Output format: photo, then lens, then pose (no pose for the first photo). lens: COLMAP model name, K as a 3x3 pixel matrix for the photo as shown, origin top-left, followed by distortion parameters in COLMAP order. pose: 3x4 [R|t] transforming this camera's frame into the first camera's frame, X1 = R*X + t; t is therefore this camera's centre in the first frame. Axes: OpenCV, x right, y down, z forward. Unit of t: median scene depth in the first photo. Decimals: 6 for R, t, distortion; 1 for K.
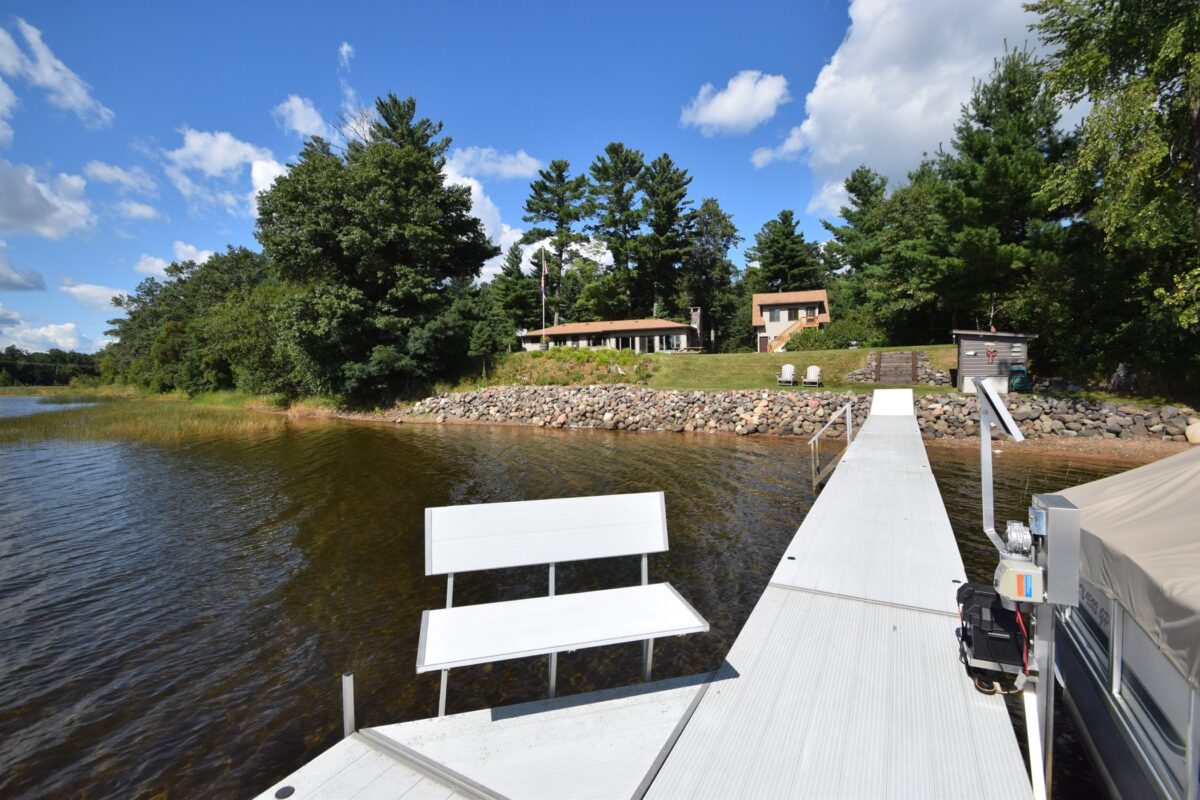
lens RADIAL K [[516.7, 0, 593.0], [0, 516.7, 405.0], [0, 0, 1]] dist [-0.027625, -0.000668]
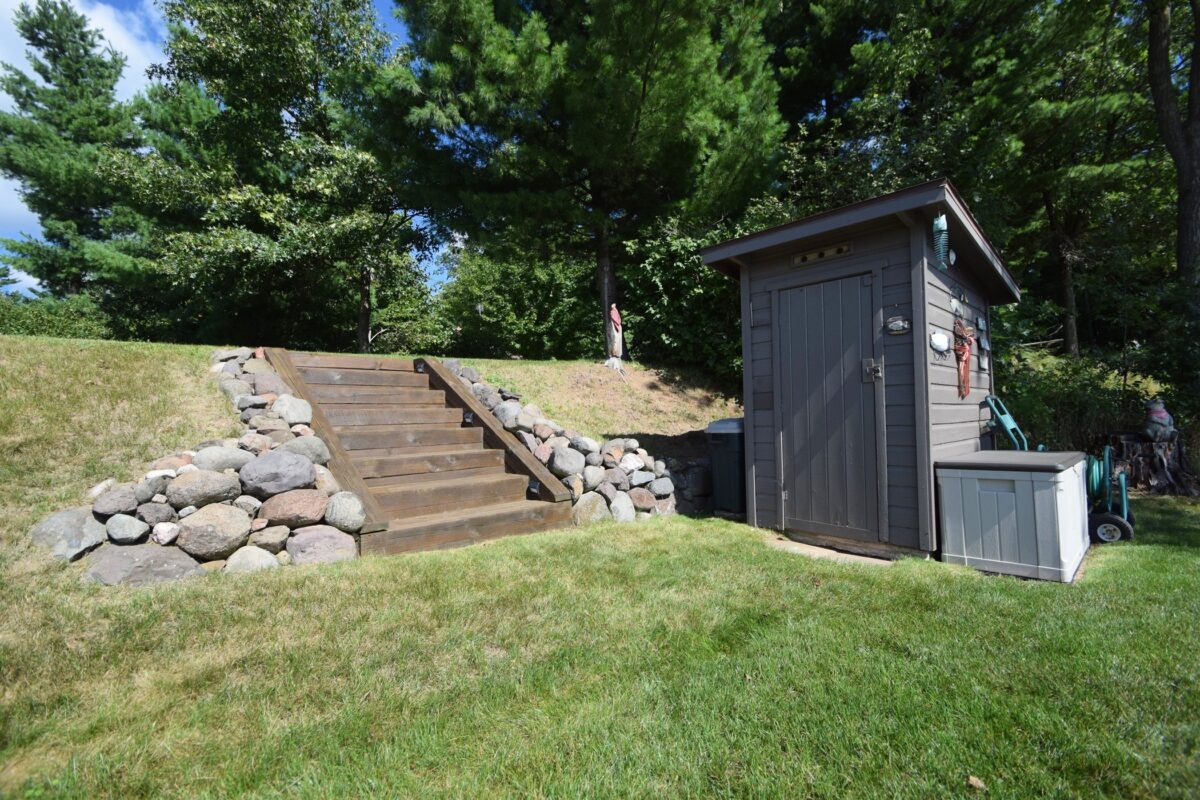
lens RADIAL K [[516.7, 0, 593.0], [0, 516.7, 405.0], [0, 0, 1]] dist [-0.027625, -0.000668]
pose [[0.243221, 0.045973, 0.968881, 0.142733], [0.099965, 0.992369, -0.072182, -0.020781], [-0.964806, 0.114410, 0.236770, 0.293880]]
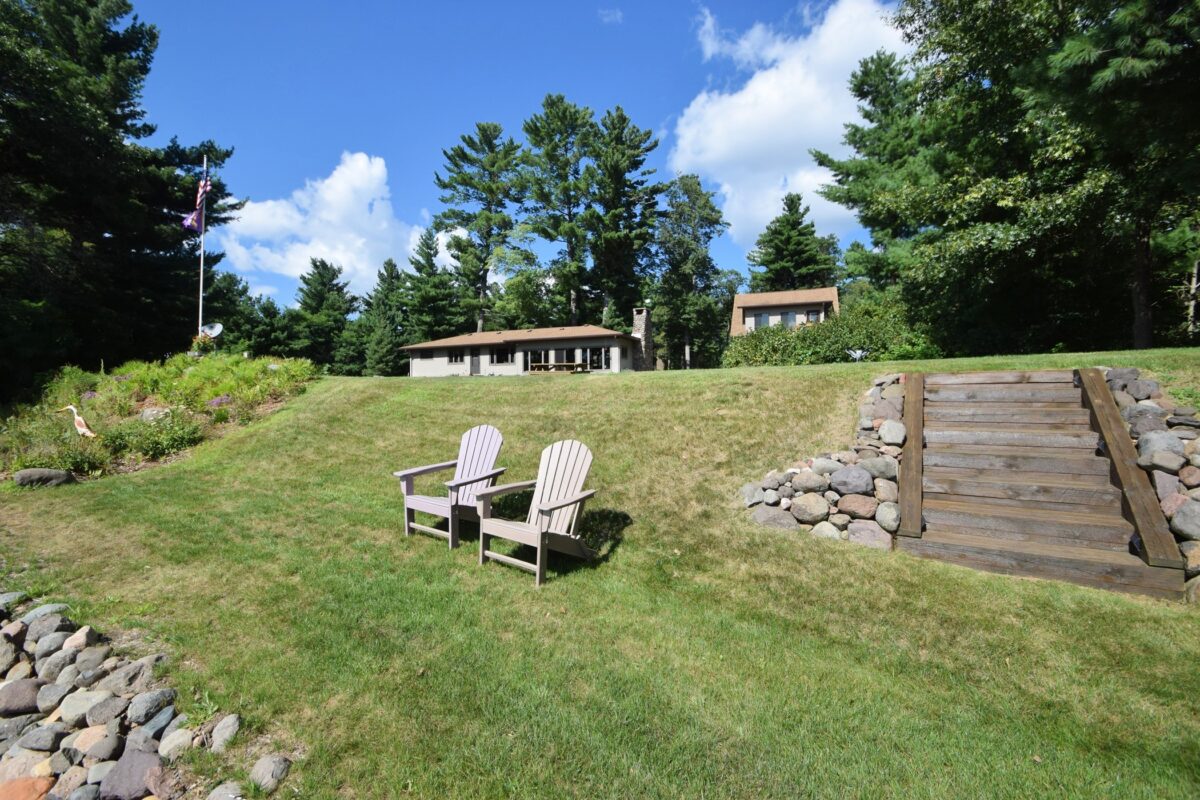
lens RADIAL K [[525.6, 0, 603.0], [0, 525.6, 396.9], [0, 0, 1]] dist [-0.017614, -0.000417]
pose [[0.999376, 0.013826, -0.032515, 0.146985], [-0.015671, 0.998240, -0.057188, -0.026724], [0.031667, 0.057662, 0.997834, 0.263235]]
